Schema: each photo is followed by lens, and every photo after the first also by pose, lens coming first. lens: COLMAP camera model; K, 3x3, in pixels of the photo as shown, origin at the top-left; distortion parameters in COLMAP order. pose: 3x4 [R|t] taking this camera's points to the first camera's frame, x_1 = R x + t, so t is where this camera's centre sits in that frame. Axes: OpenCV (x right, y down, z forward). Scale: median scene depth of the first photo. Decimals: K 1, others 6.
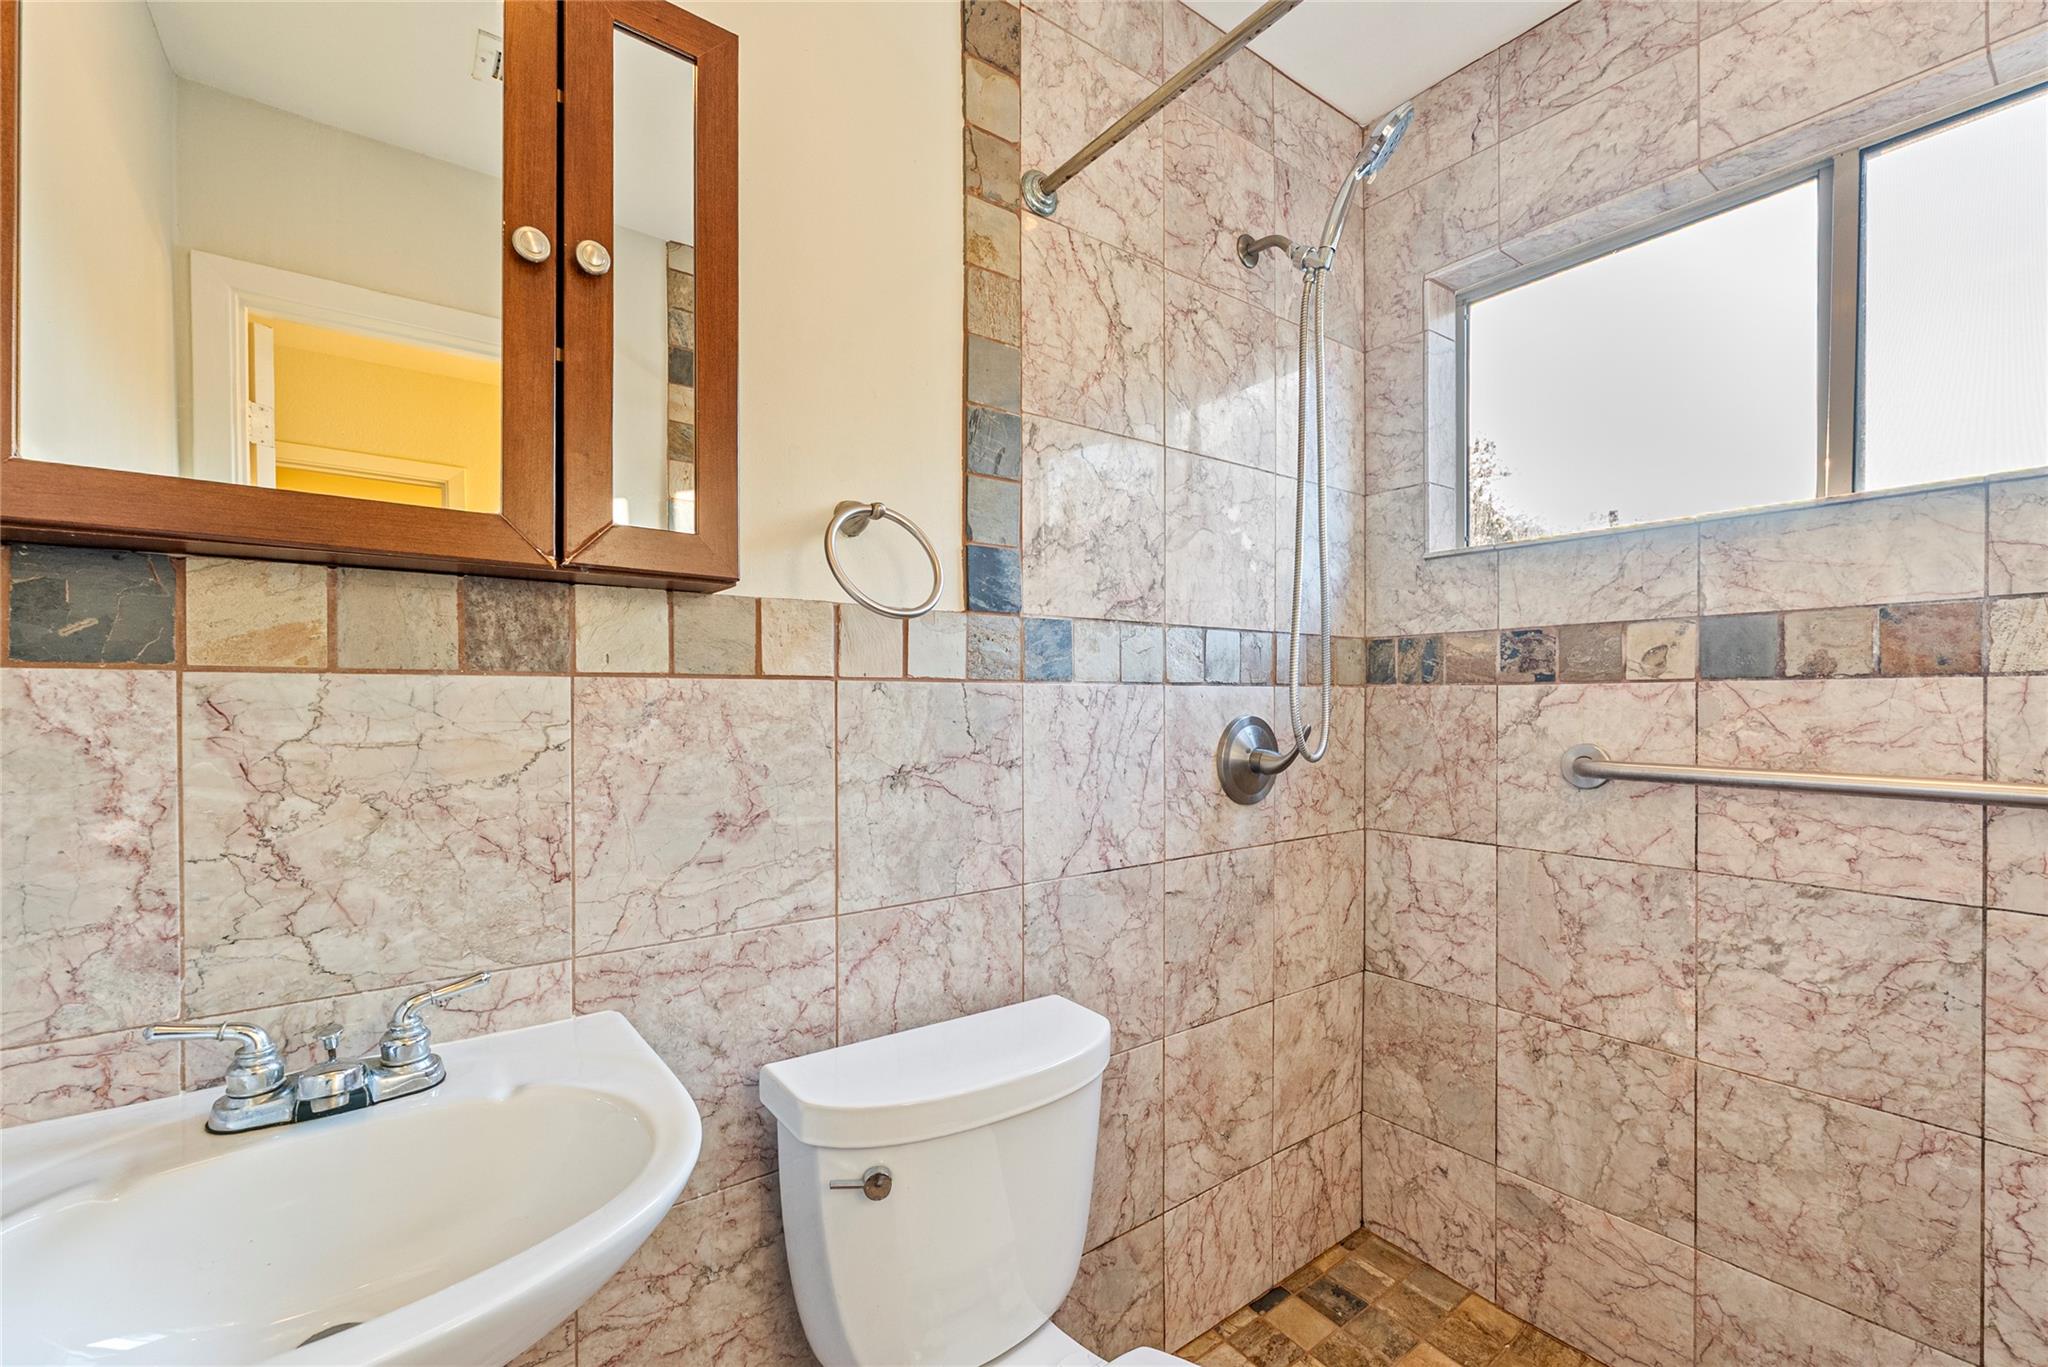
lens RADIAL K [[839.5, 0, 1022.7], [0, 839.5, 697.5], [0, 0, 1]] dist [-0.001975, 0.000752]
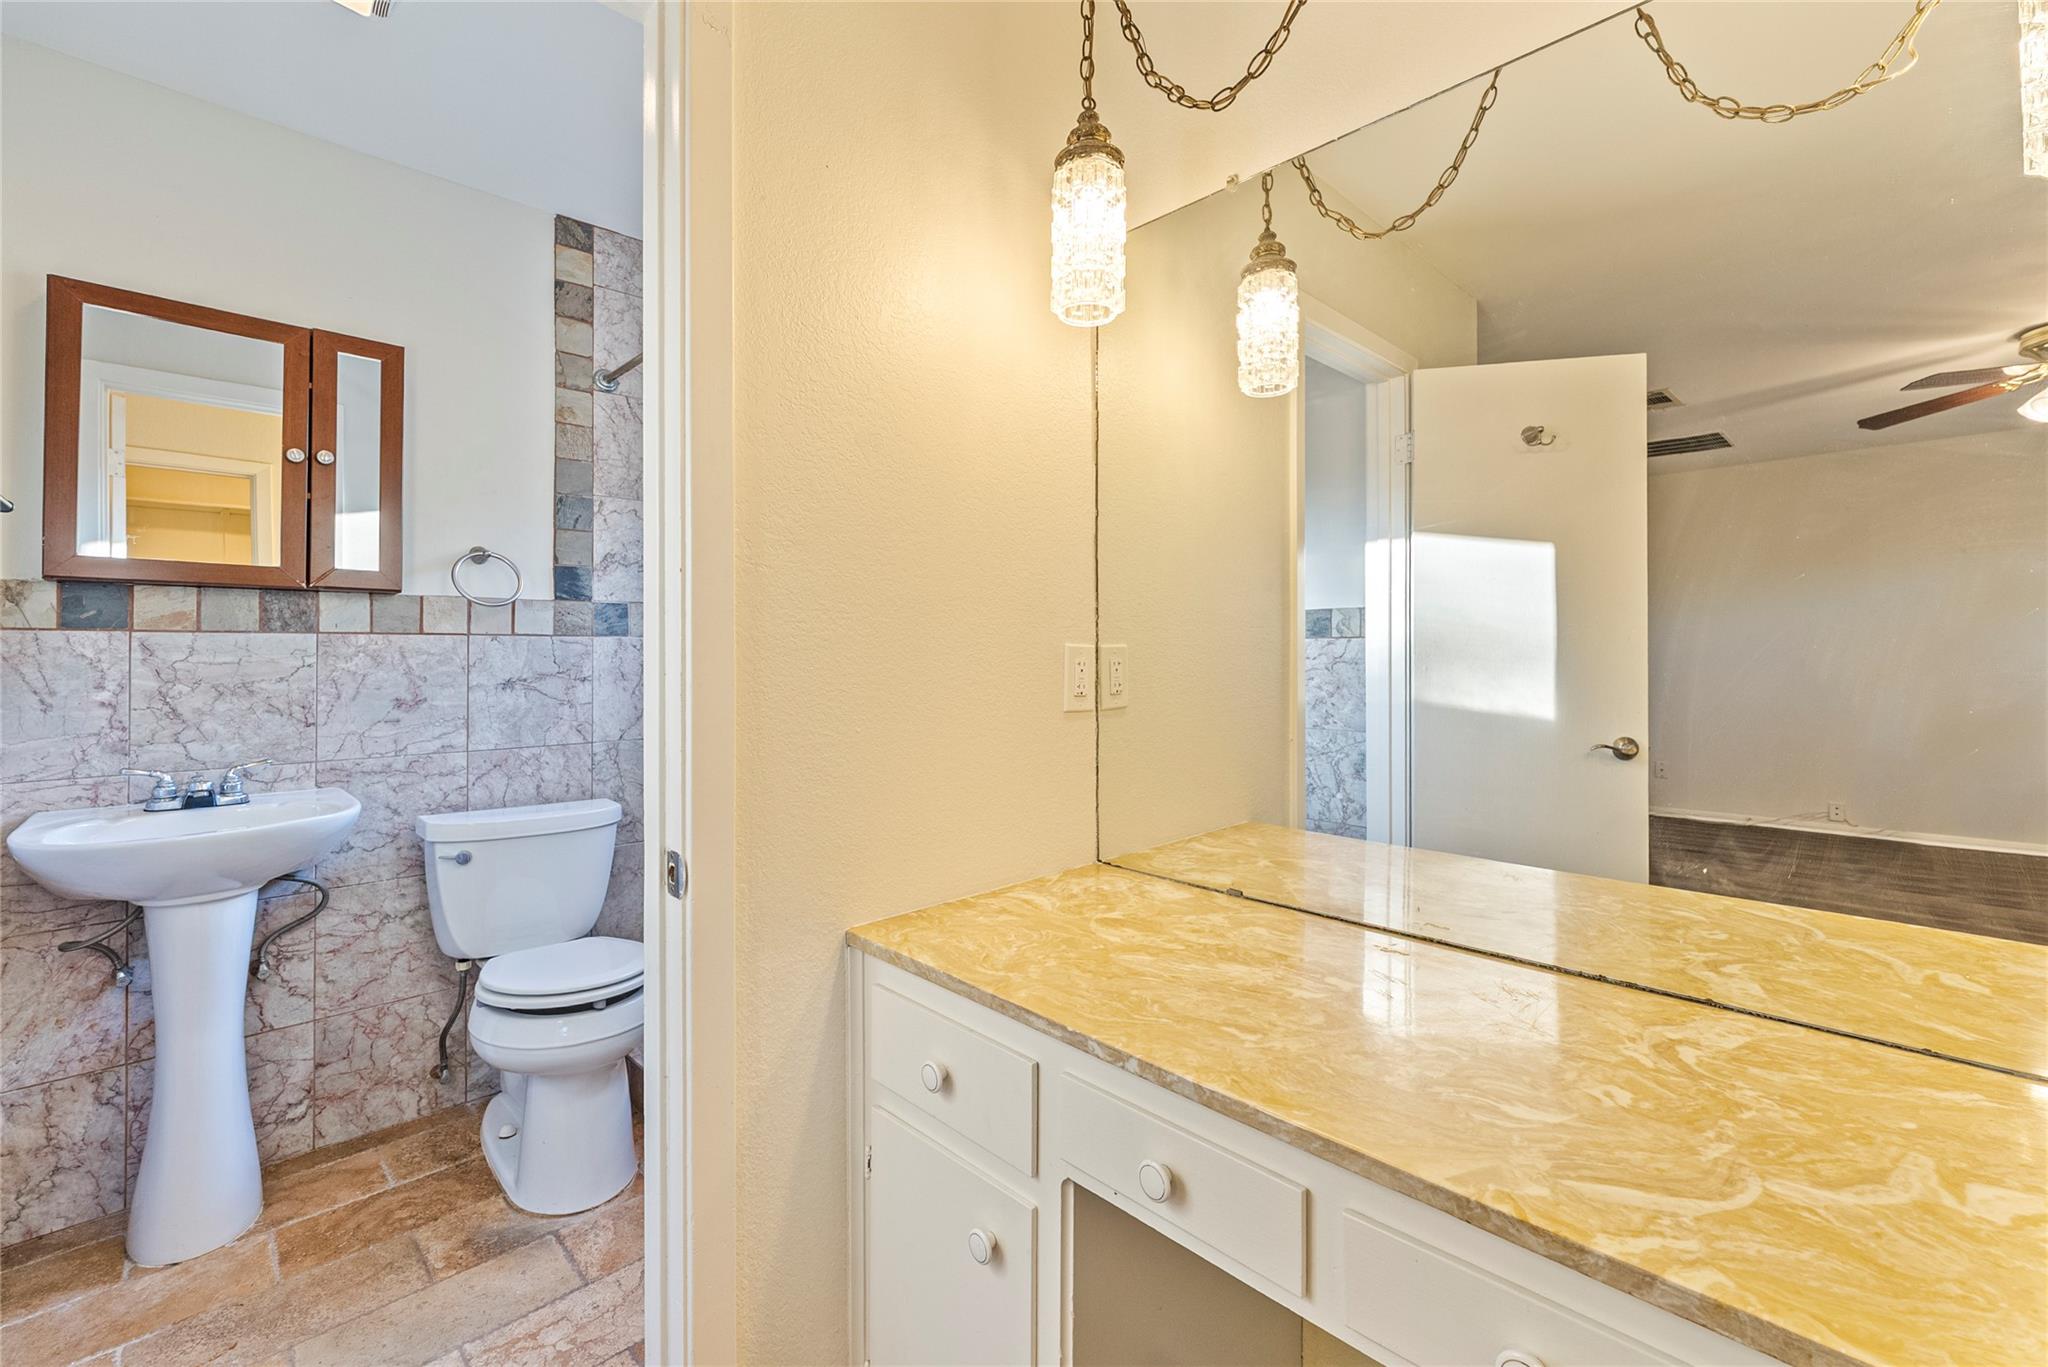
lens RADIAL K [[839.5, 0, 1035.1], [0, 839.5, 635.5], [0, 0, 1]] dist [-0.001975, 0.000752]
pose [[0.988842, 0.002285, 0.148953, 0.962910], [0.000358, 0.999843, -0.017716, 0.018670], [-0.148970, 0.017571, 0.988686, -1.405406]]
